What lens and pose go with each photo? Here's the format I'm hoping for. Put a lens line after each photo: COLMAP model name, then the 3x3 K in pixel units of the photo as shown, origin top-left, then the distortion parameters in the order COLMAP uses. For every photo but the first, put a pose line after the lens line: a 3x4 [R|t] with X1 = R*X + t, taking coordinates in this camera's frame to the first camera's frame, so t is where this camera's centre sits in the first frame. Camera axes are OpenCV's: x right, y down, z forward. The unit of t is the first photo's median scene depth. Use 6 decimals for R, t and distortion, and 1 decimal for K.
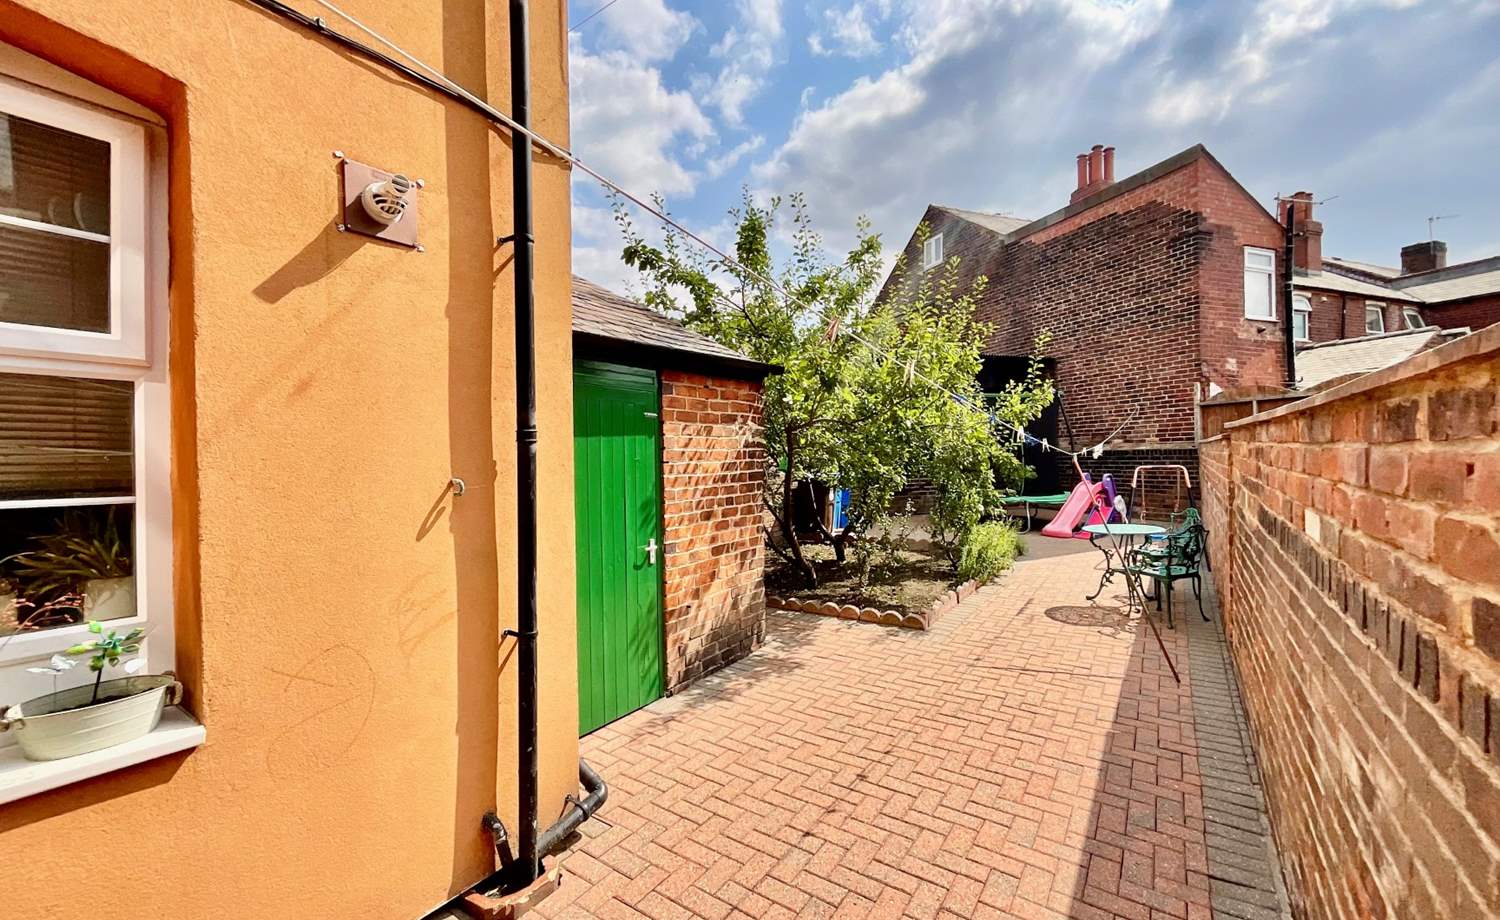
lens RADIAL K [[628.9, 0, 764.6], [0, 628.9, 459.0], [0, 0, 1]] dist [-0.001199, 0.000038]
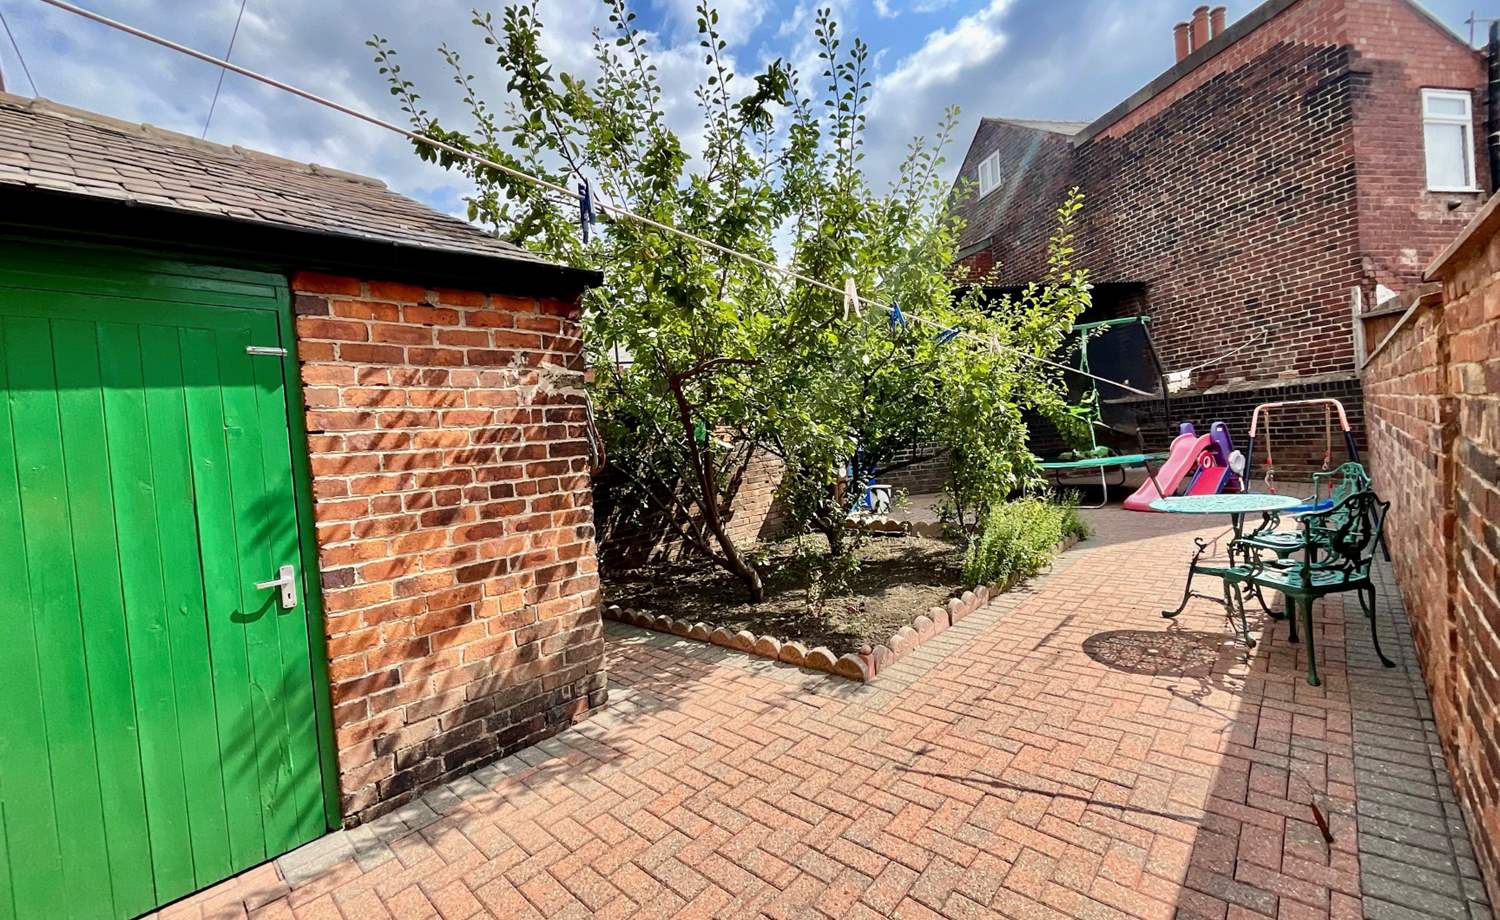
lens RADIAL K [[528.4, 0, 845.8], [0, 528.4, 465.2], [0, 0, 1]] dist [0.017539, -0.010718]
pose [[0.984839, -0.055746, -0.164267, 0.352726], [0.061765, 0.997585, 0.031757, 0.043975], [0.162100, -0.041421, 0.985905, 0.517558]]
